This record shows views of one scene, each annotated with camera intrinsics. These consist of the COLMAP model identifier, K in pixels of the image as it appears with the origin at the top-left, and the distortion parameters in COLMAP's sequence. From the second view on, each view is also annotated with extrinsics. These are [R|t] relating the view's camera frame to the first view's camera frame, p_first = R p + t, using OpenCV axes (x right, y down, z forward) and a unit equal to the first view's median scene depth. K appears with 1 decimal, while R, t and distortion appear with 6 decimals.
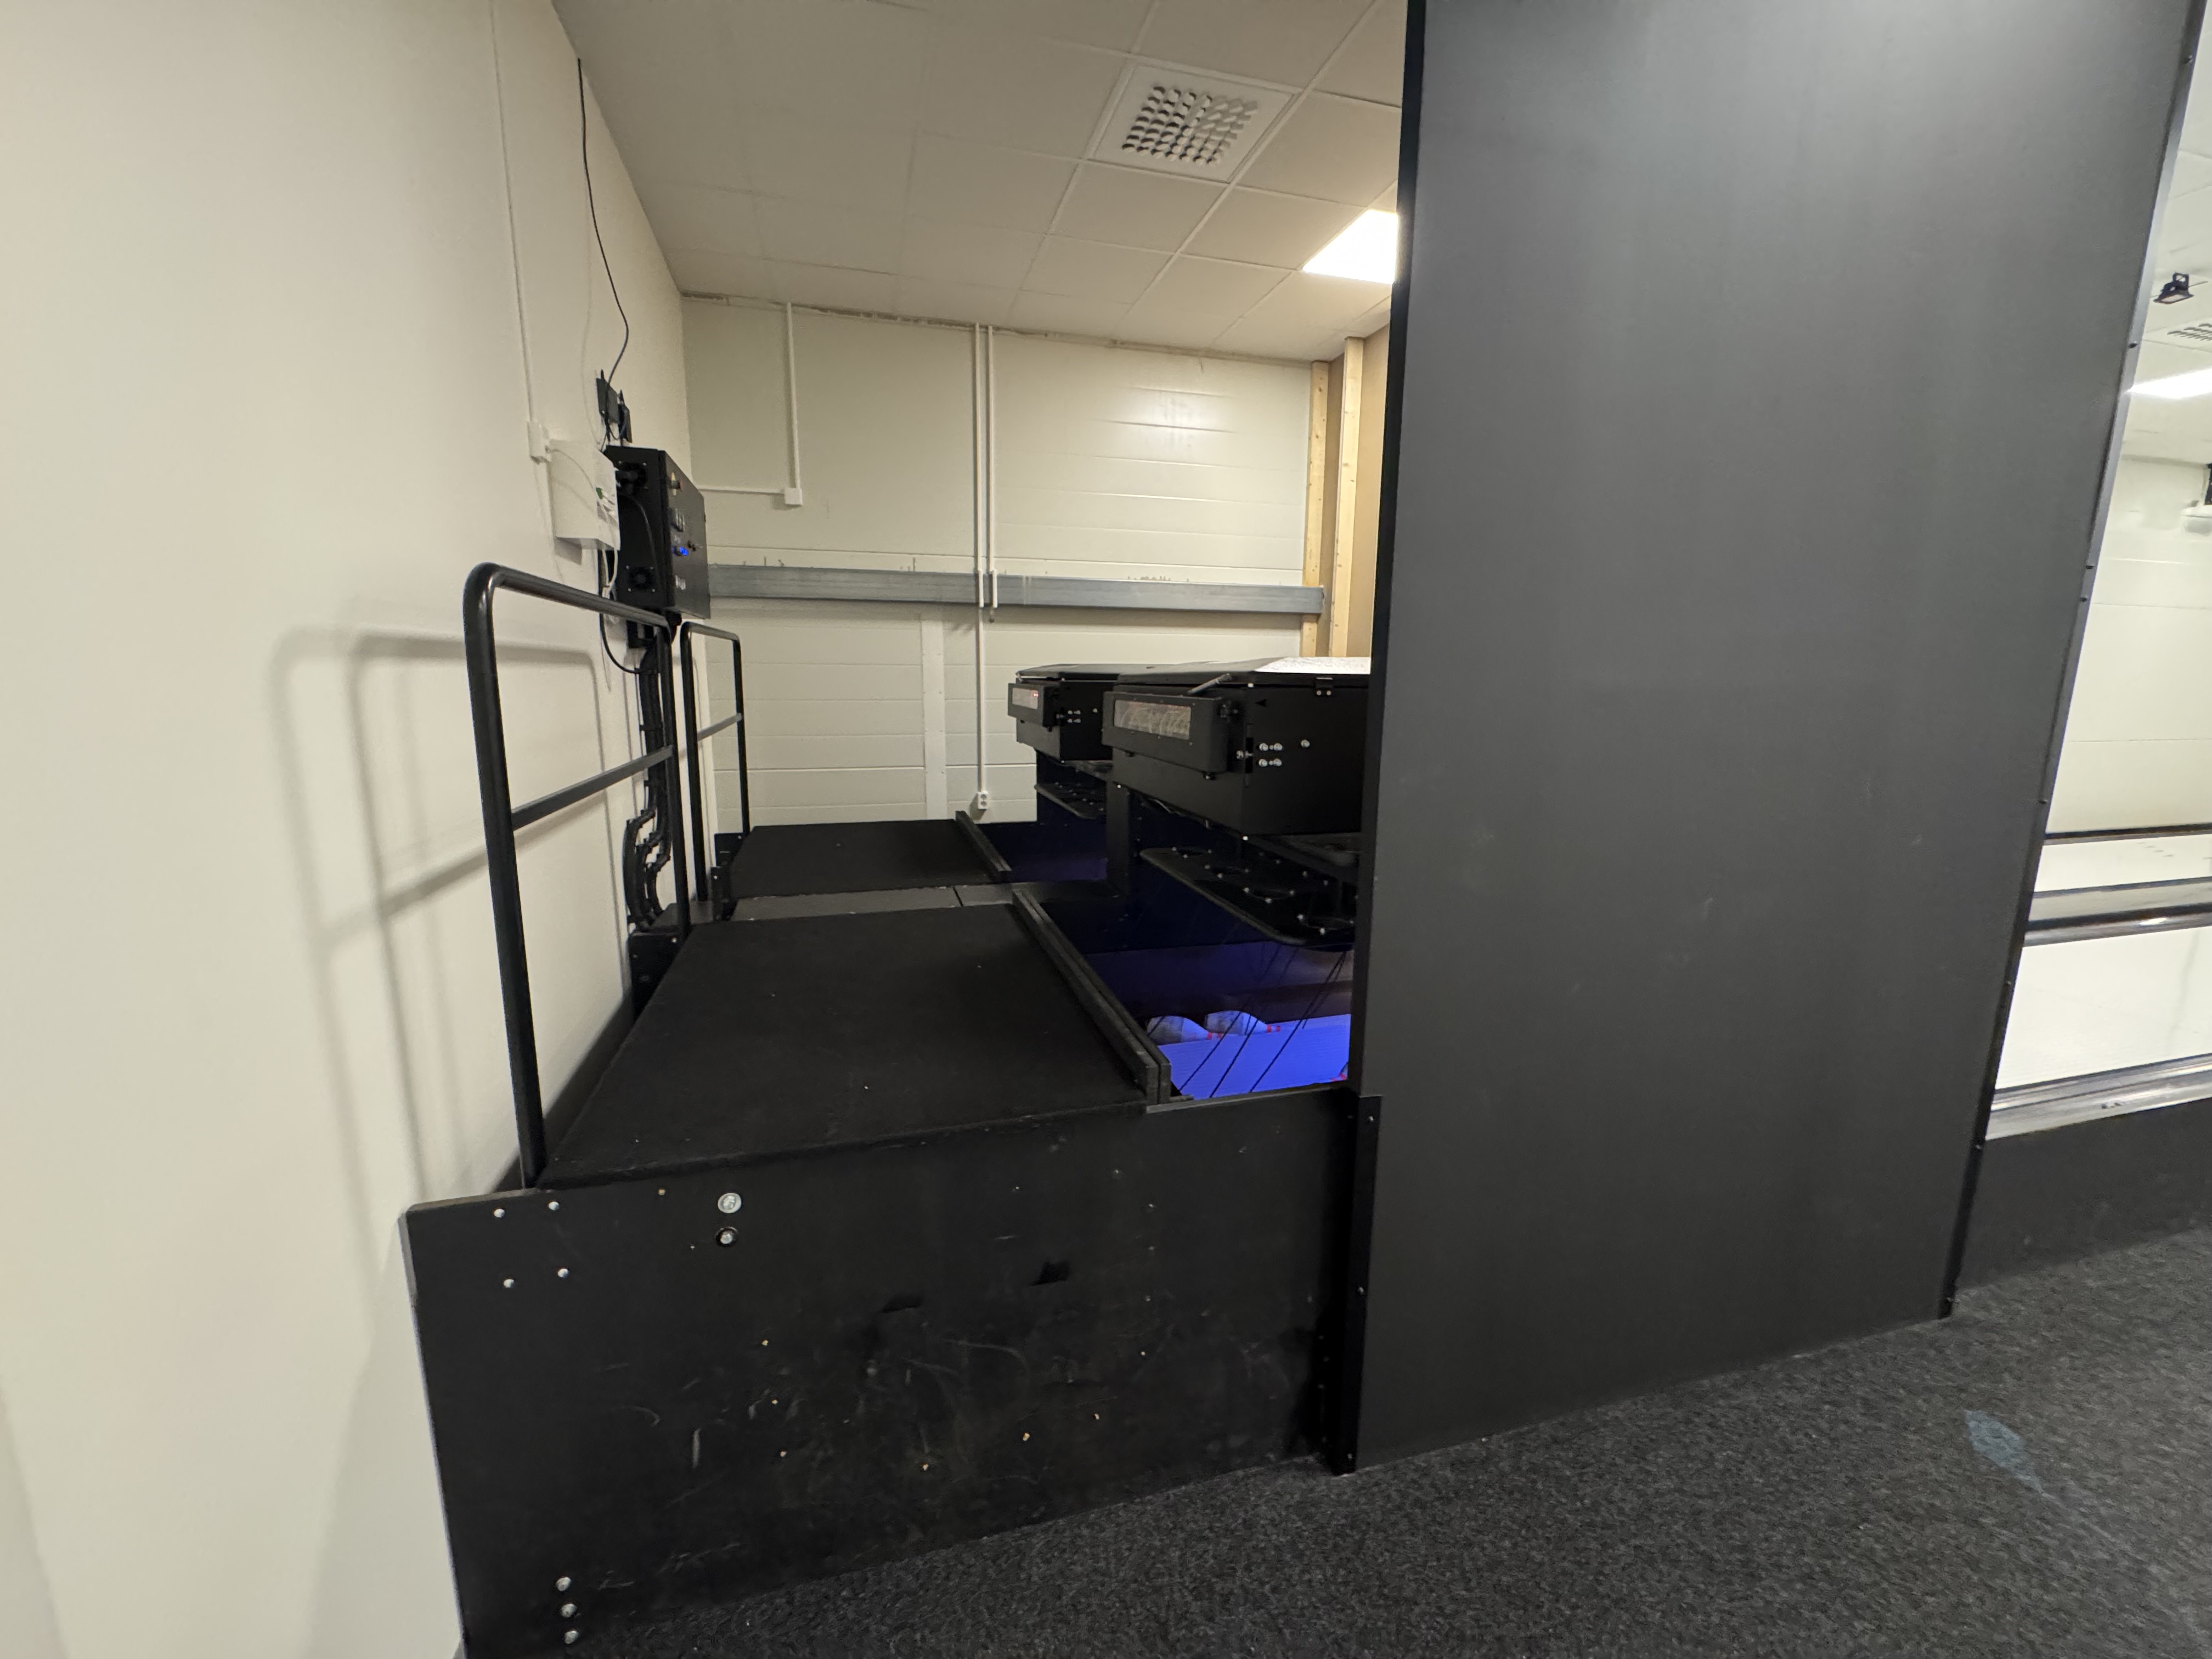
lens RADIAL K [[881.9, 0, 1099.3], [0, 881.9, 831.2], [0, 0, 1]] dist [-0.001470, -0.000918]
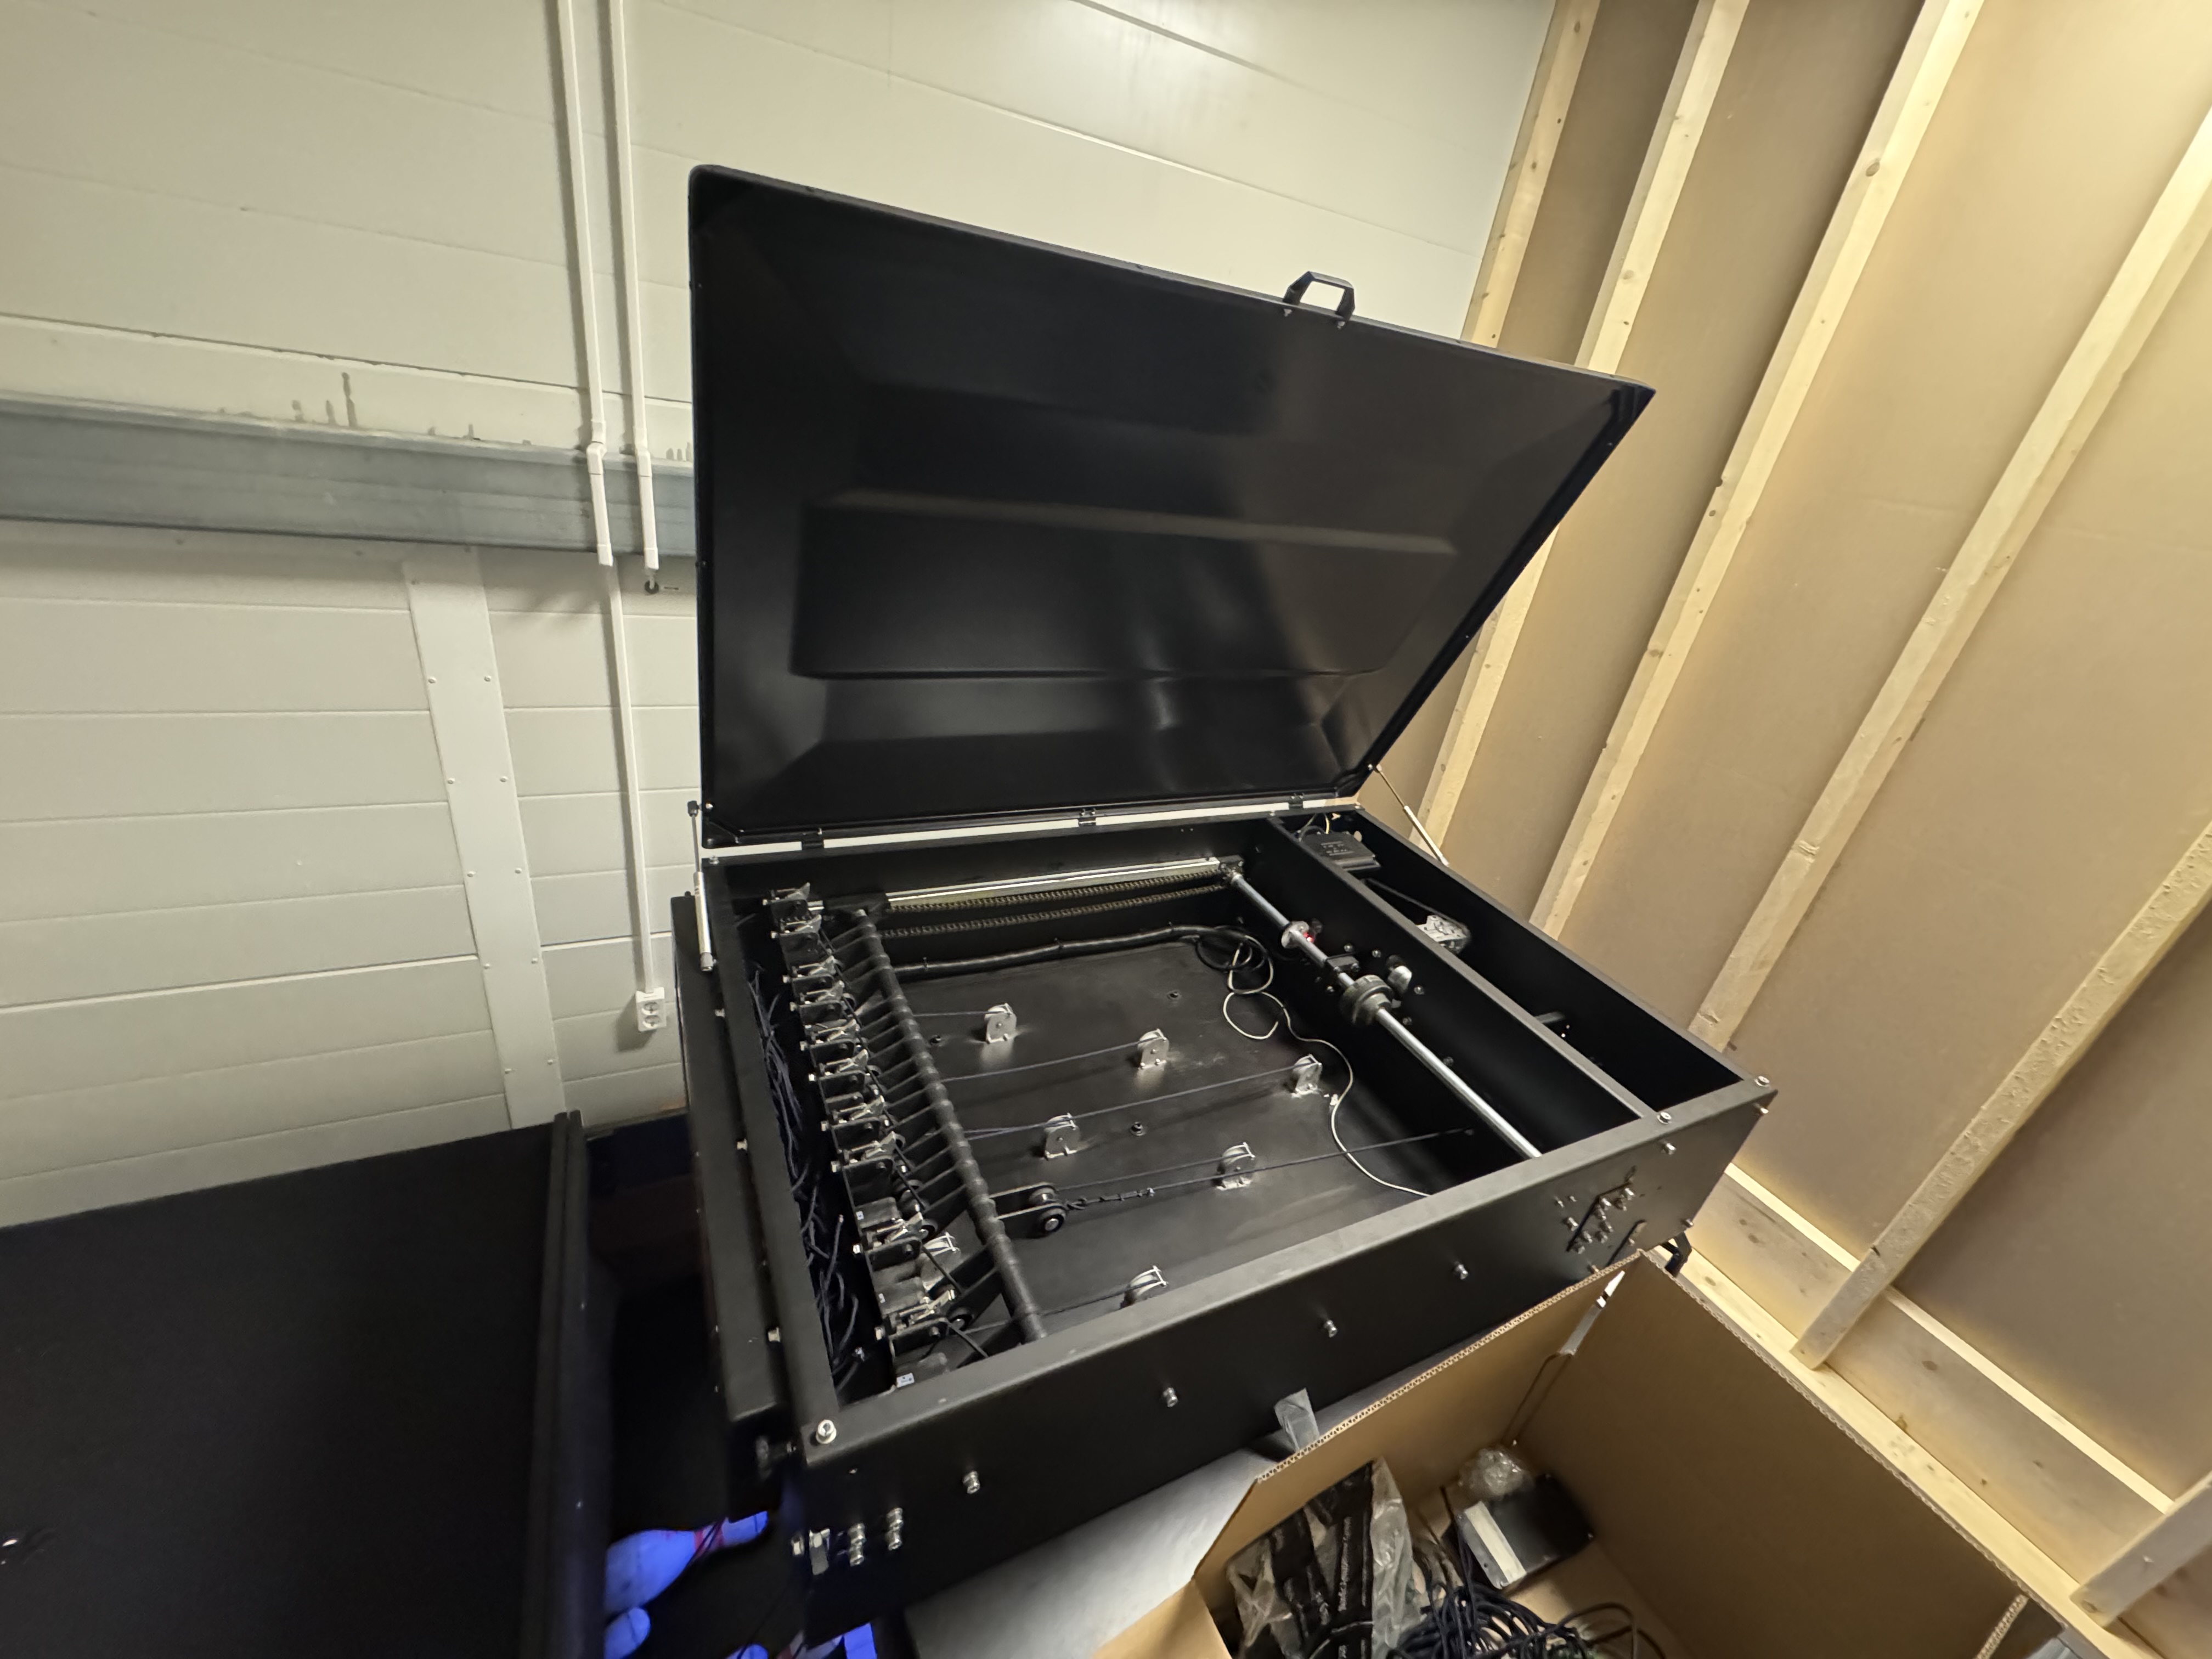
lens RADIAL K [[881.9, 0, 1099.3], [0, 881.9, 831.2], [0, 0, 1]] dist [-0.001470, -0.000918]
pose [[0.973870, 0.046189, 0.222358, -0.029975], [-0.110101, 0.952367, 0.284386, -0.367126], [-0.198631, -0.301437, 0.932567, 0.839511]]
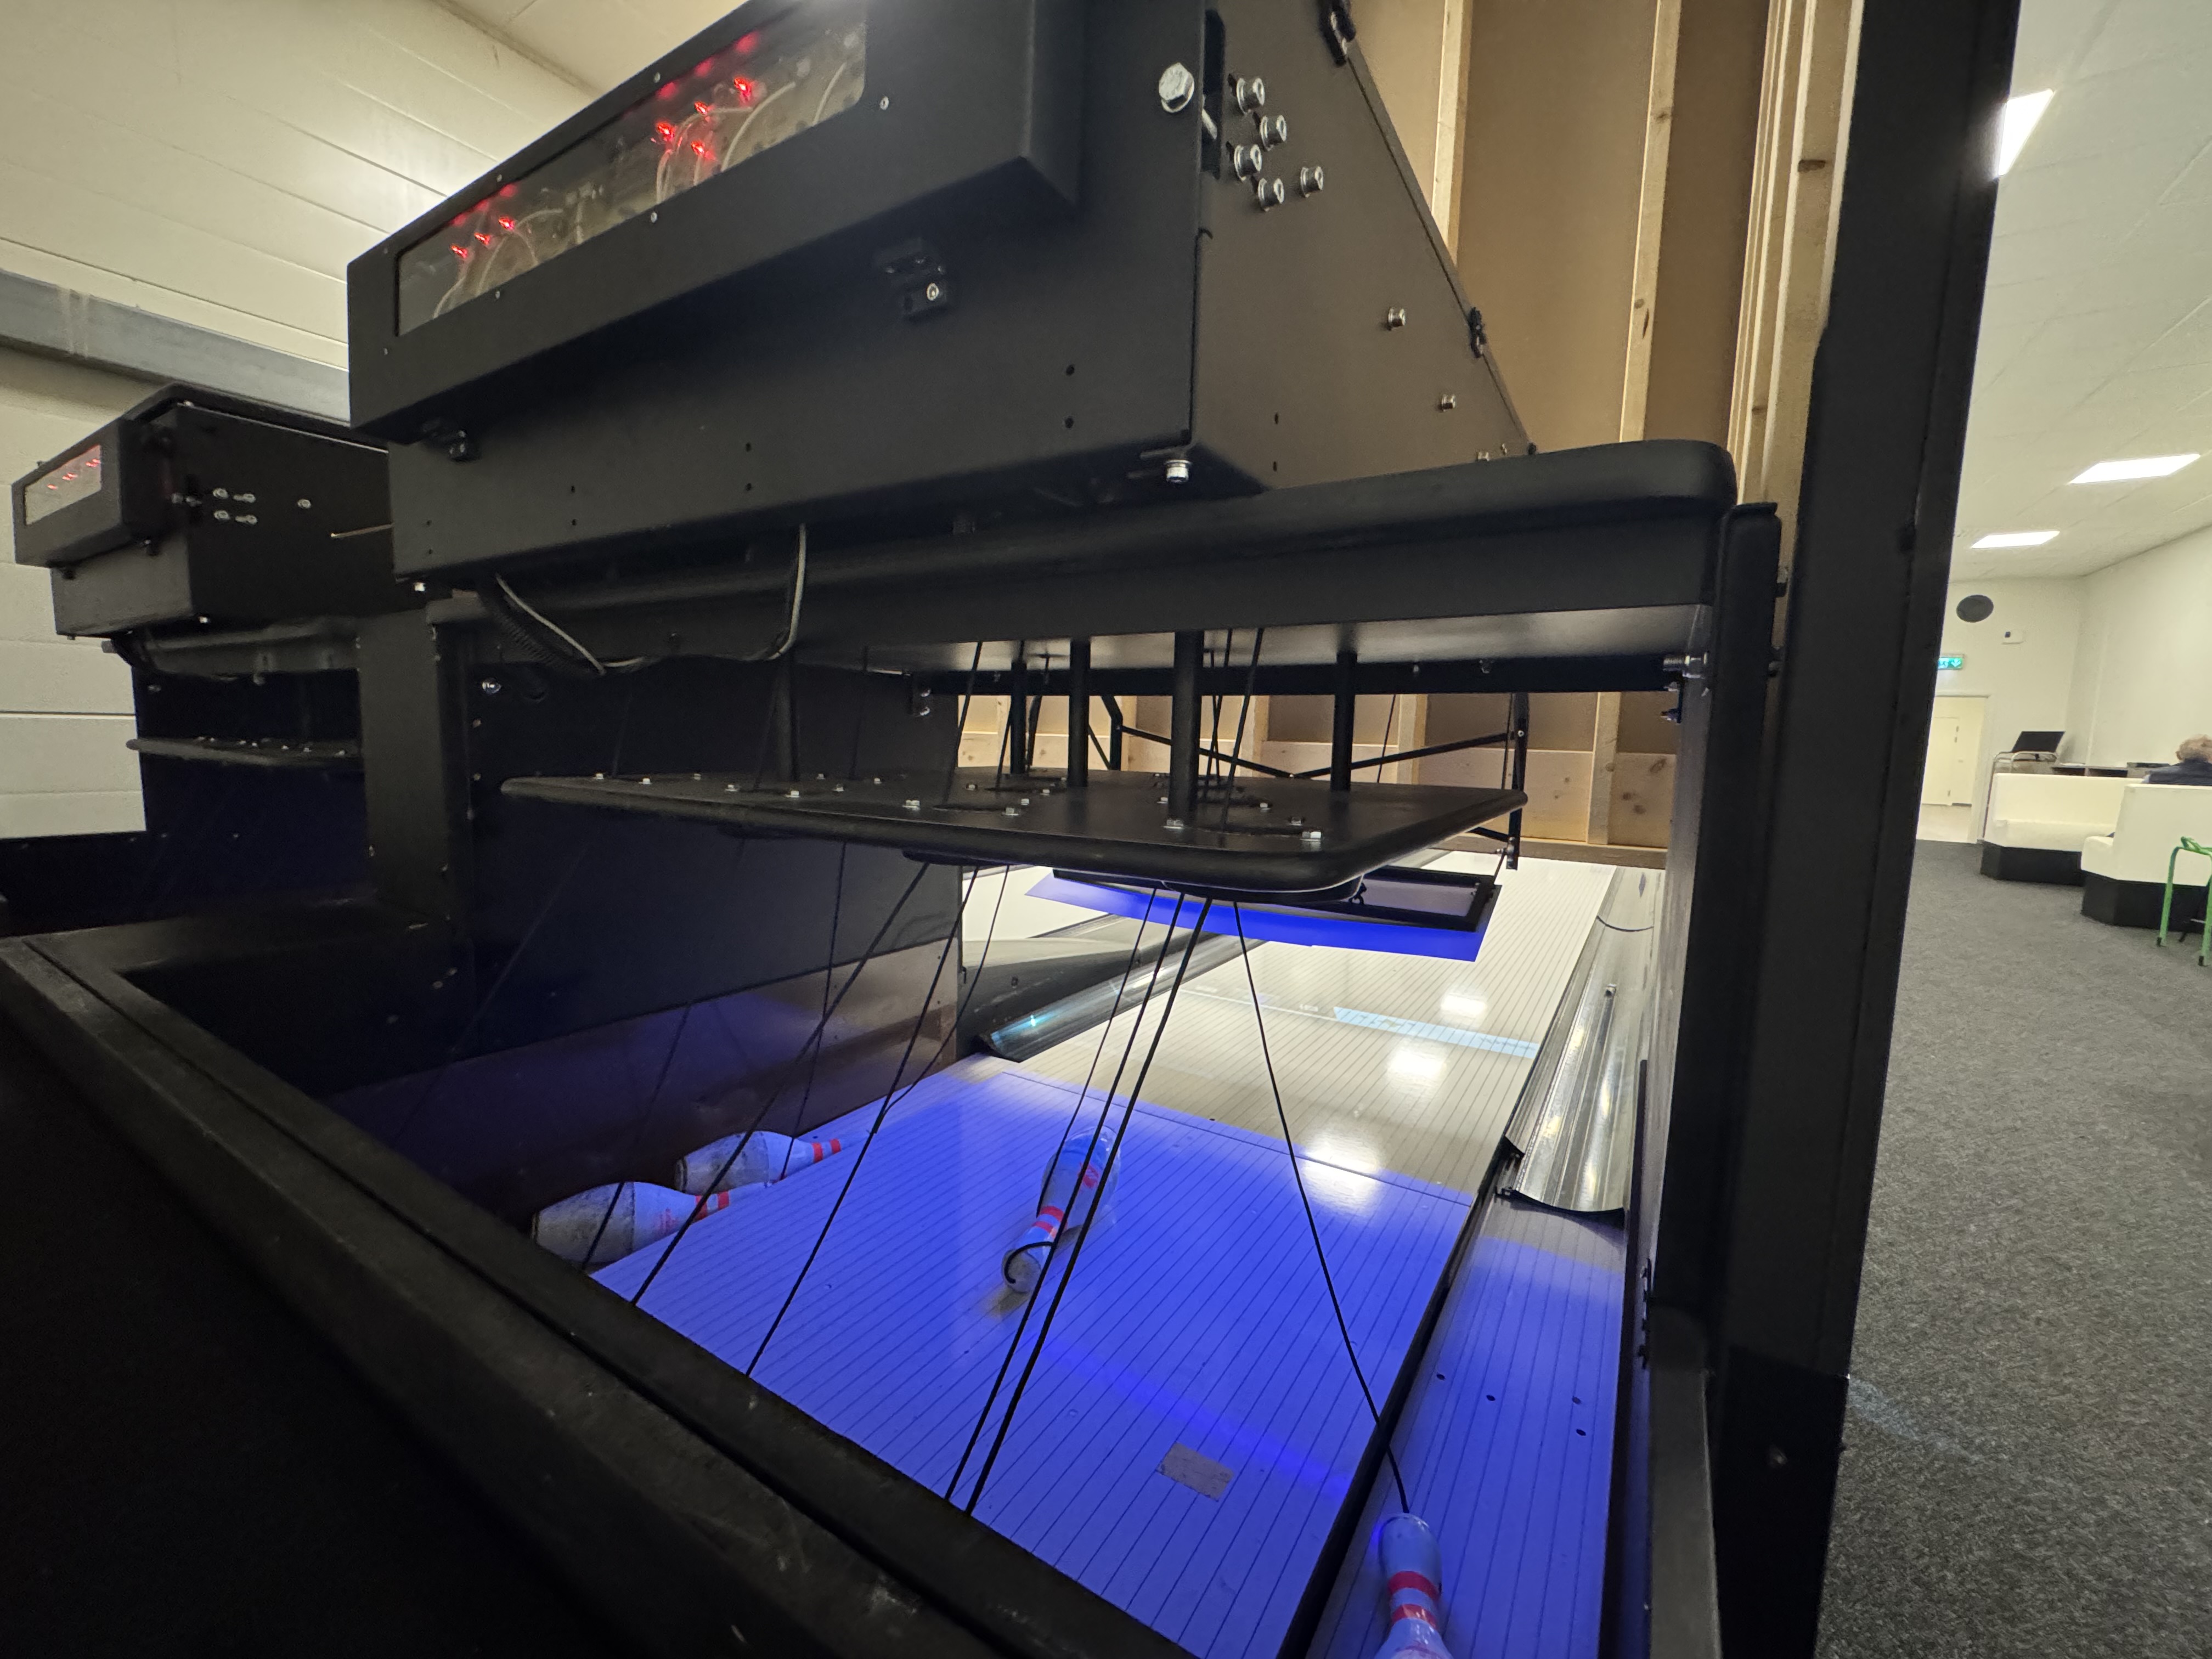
lens RADIAL K [[889.7, 0, 1101.7], [0, 889.7, 830.8], [0, 0, 1]] dist [-0.002547, -0.000242]
pose [[0.743240, -0.060943, 0.666244, -0.013266], [0.097294, 0.995102, -0.017514, 0.060614], [-0.661913, 0.077839, 0.745529, 0.452045]]
